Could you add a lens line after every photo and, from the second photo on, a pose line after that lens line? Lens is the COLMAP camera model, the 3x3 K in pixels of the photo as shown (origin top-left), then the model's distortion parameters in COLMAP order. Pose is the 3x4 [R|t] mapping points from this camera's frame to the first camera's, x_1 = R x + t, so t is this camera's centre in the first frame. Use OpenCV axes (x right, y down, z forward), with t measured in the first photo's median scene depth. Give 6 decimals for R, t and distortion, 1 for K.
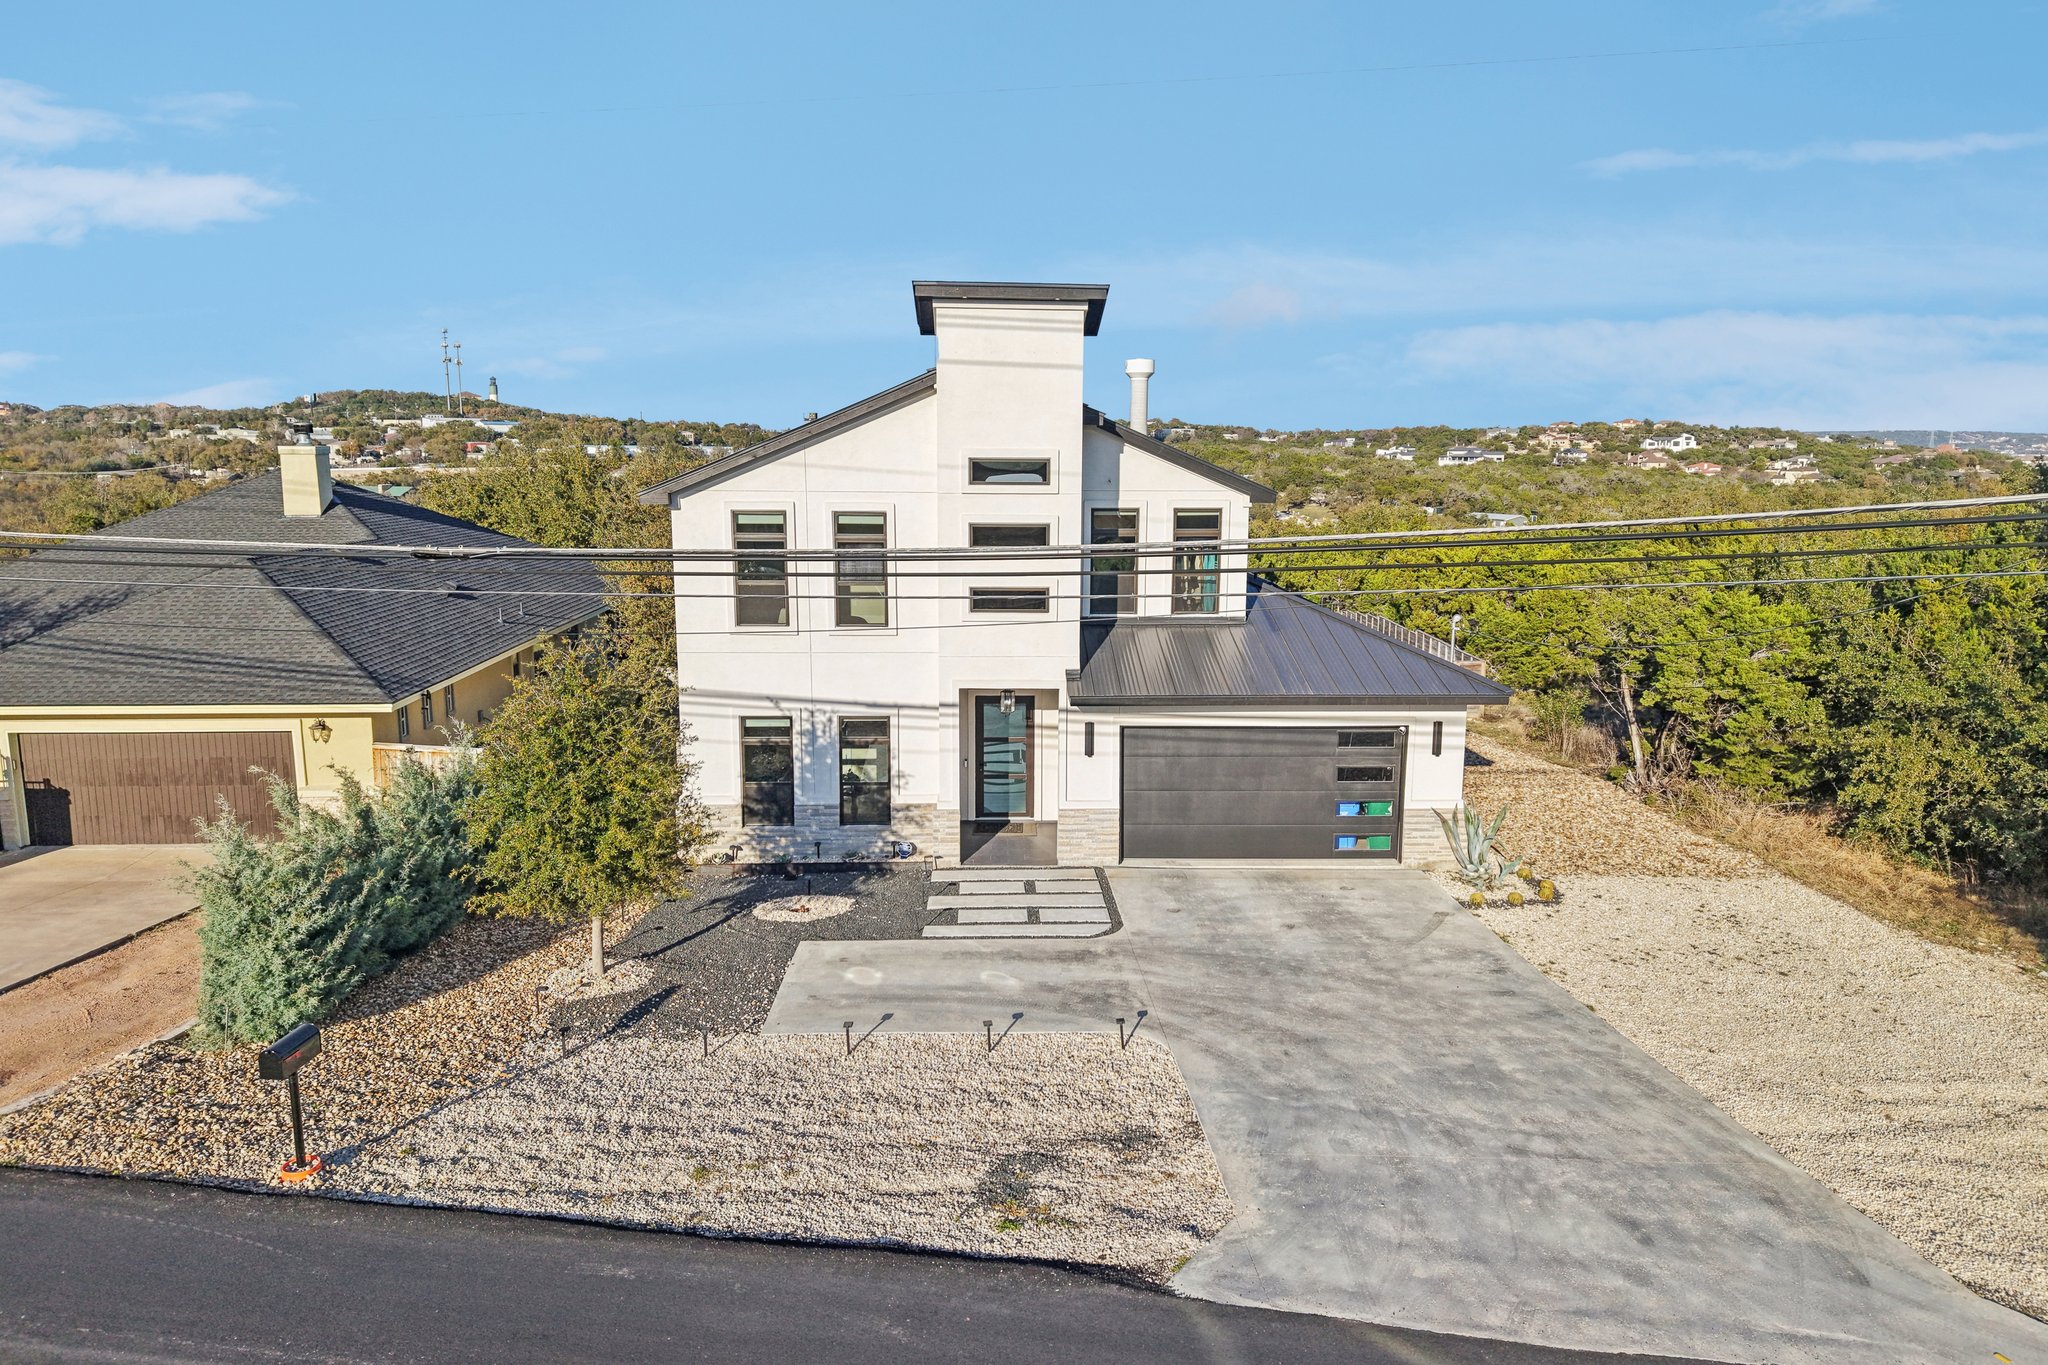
lens RADIAL K [[1356.6, 0, 1022.1], [0, 1356.6, 675.3], [0, 0, 1]] dist [0.012519, -0.002669]
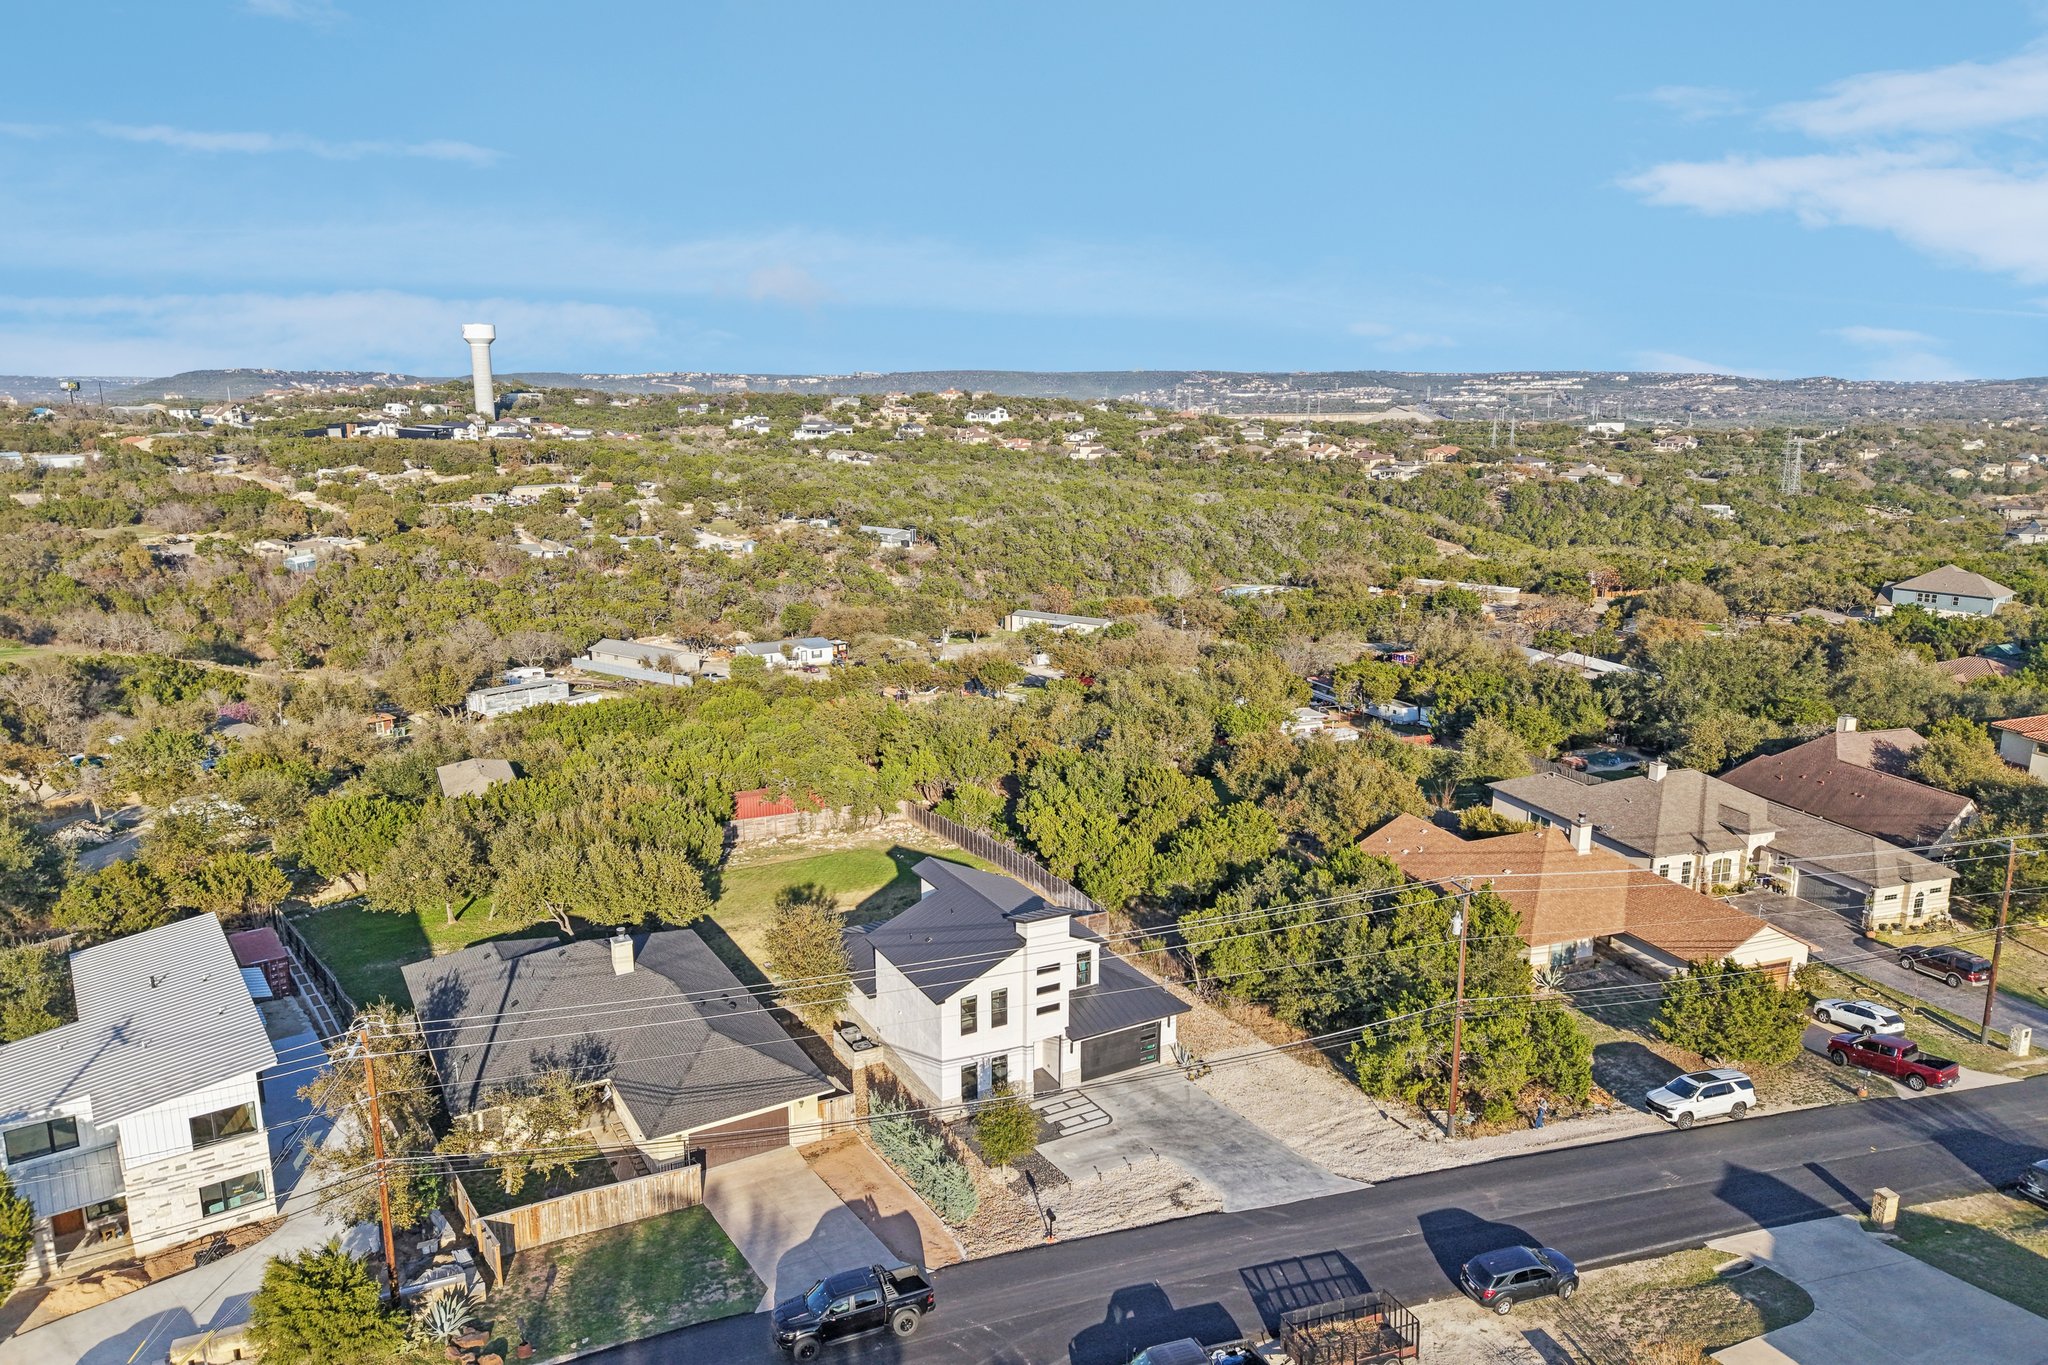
lens RADIAL K [[1358.1, 0, 1016.7], [0, 1358.1, 688.8], [0, 0, 1]] dist [0.047272, -0.061182]
pose [[0.890368, -0.100581, 0.443991, -1.284323], [0.075389, 0.994398, 0.074086, -0.949405], [-0.448956, -0.032491, 0.892963, -1.560666]]
